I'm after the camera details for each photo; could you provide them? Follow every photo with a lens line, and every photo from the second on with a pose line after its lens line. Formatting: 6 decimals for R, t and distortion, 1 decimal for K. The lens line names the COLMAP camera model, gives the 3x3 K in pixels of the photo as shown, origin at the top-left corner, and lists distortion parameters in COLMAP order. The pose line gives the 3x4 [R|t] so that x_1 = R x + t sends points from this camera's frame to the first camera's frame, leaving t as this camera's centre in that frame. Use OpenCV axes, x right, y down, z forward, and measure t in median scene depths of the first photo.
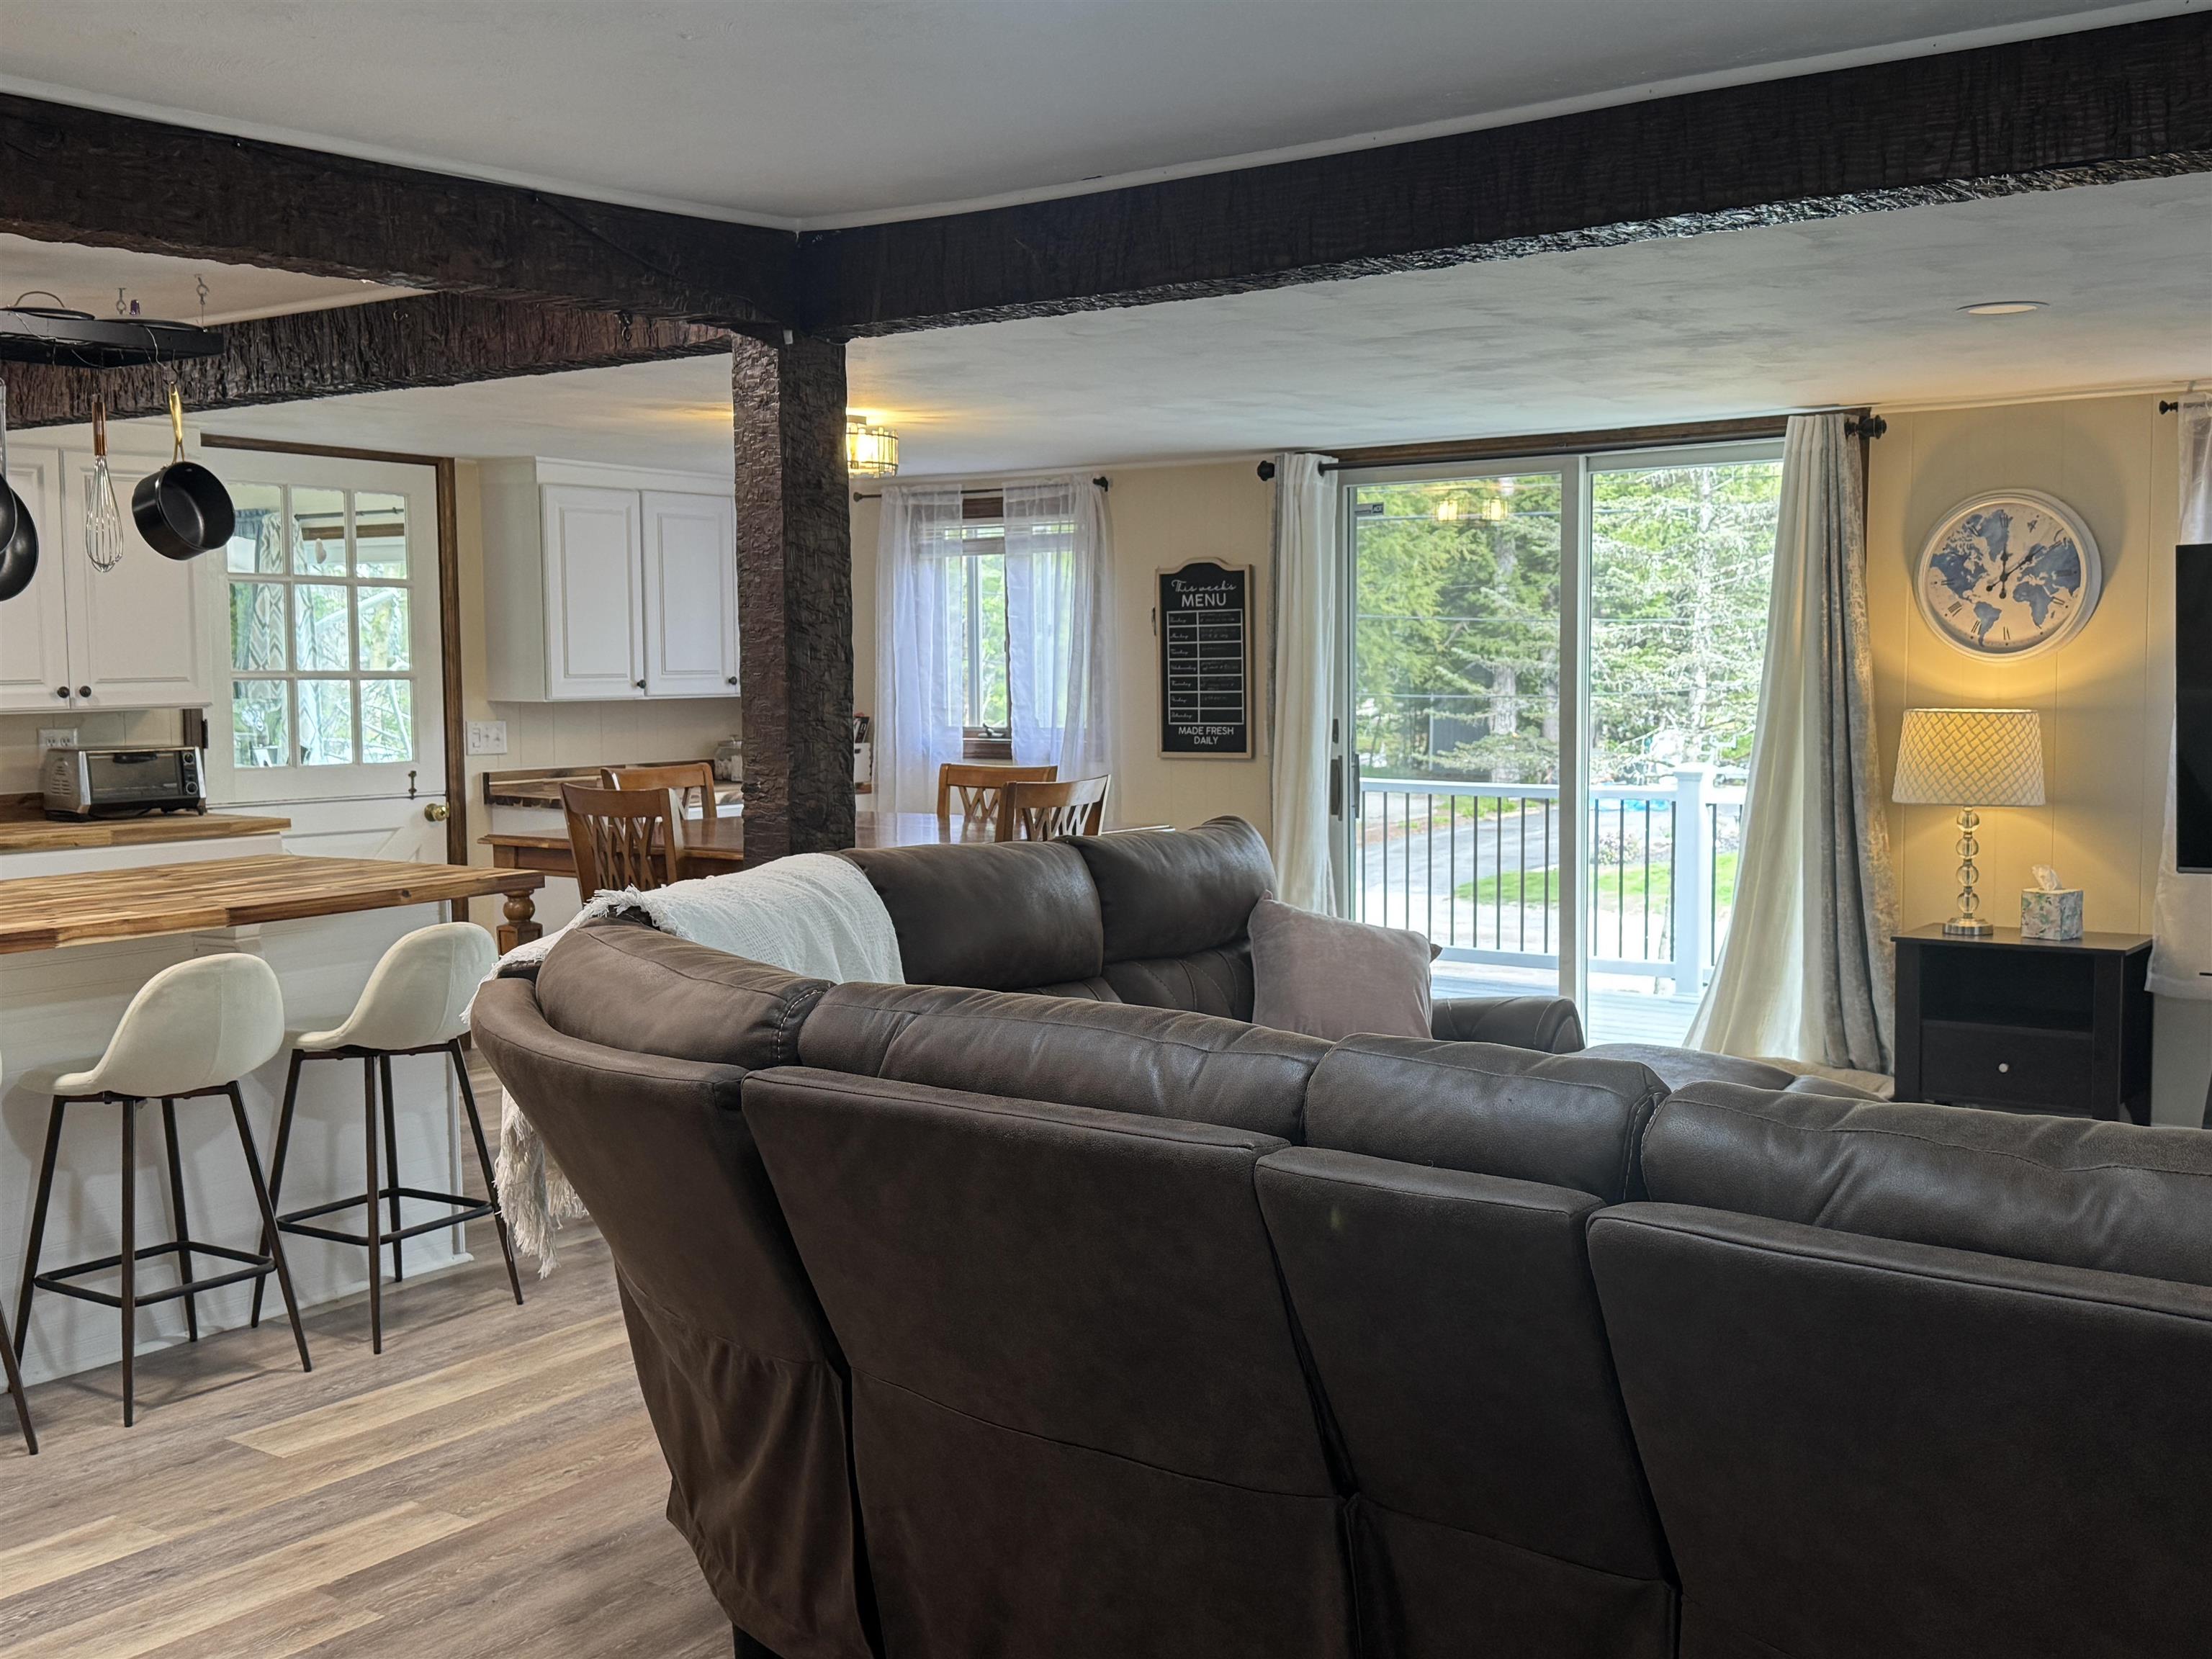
lens RADIAL K [[2288.7, 0, 1105.9], [0, 2288.7, 835.4], [0, 0, 1]] dist [0.201732, -0.442617]
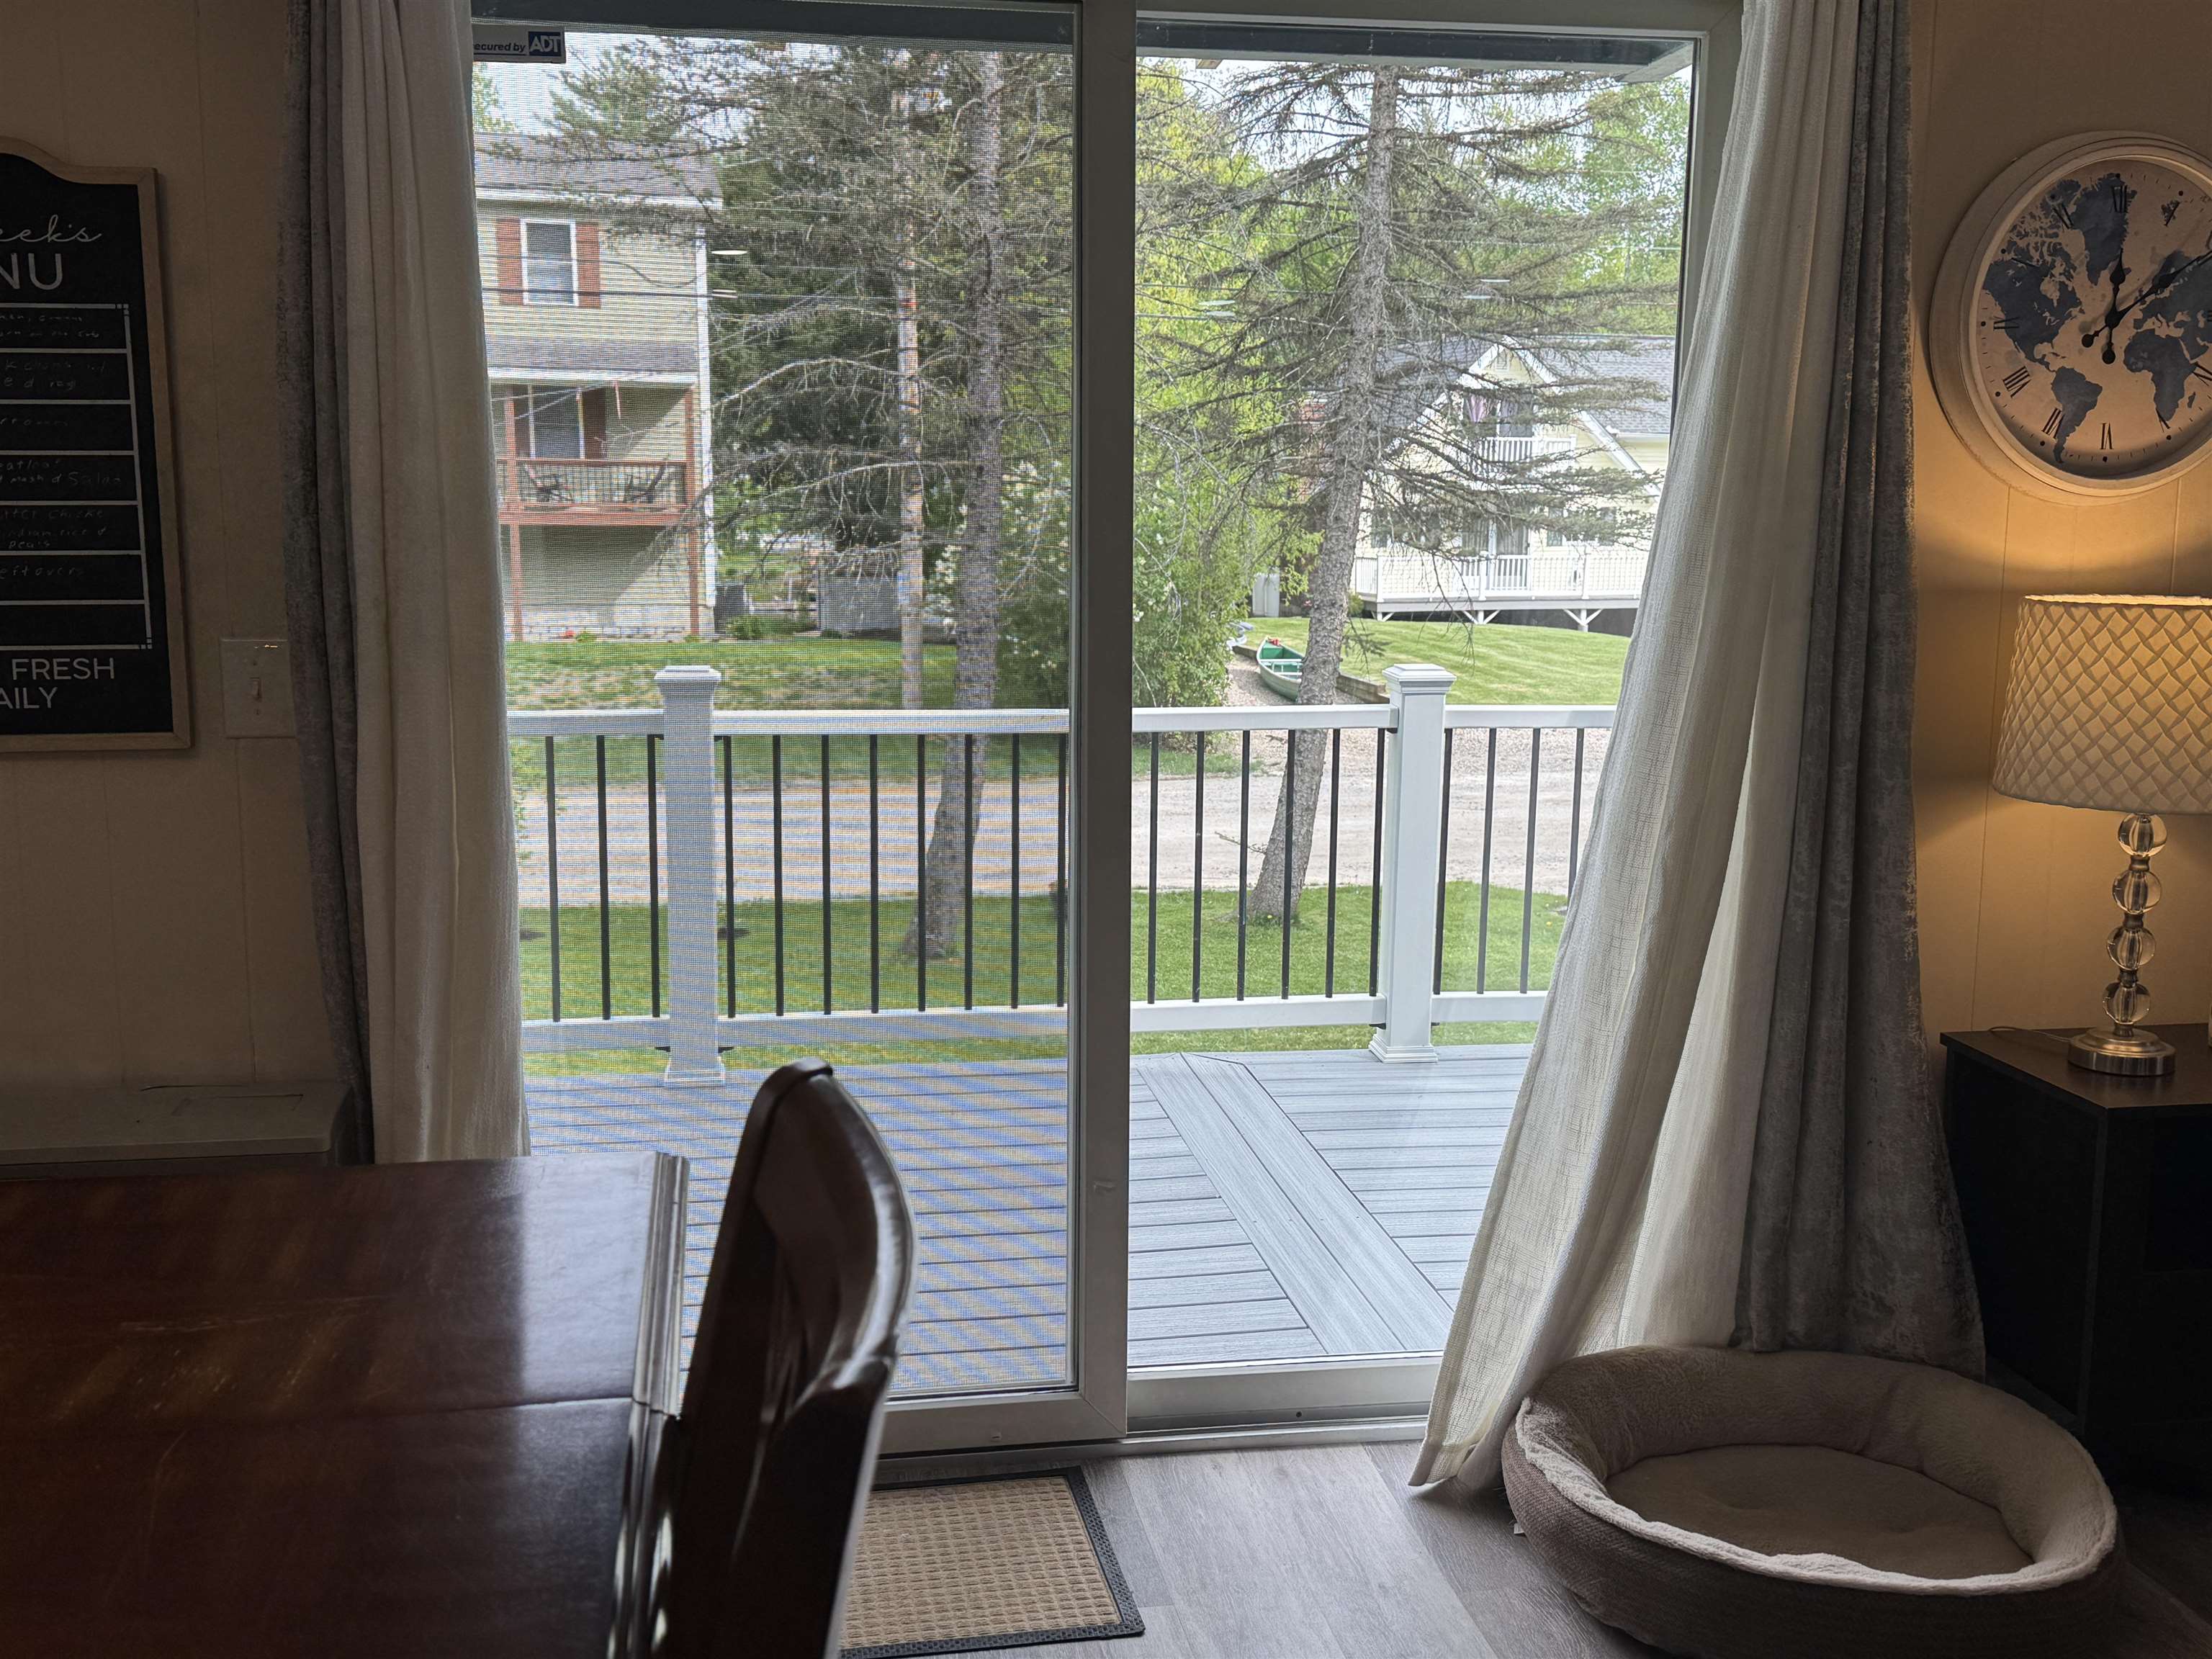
lens RADIAL K [[2209.1, 0, 1106.0], [0, 2209.1, 829.5], [0, 0, 1]] dist [0.180755, -0.357526]
pose [[0.698631, -0.099589, 0.708517, -0.085012], [0.041763, 0.994253, 0.098572, -0.051261], [-0.714262, -0.039276, 0.698775, 0.694974]]
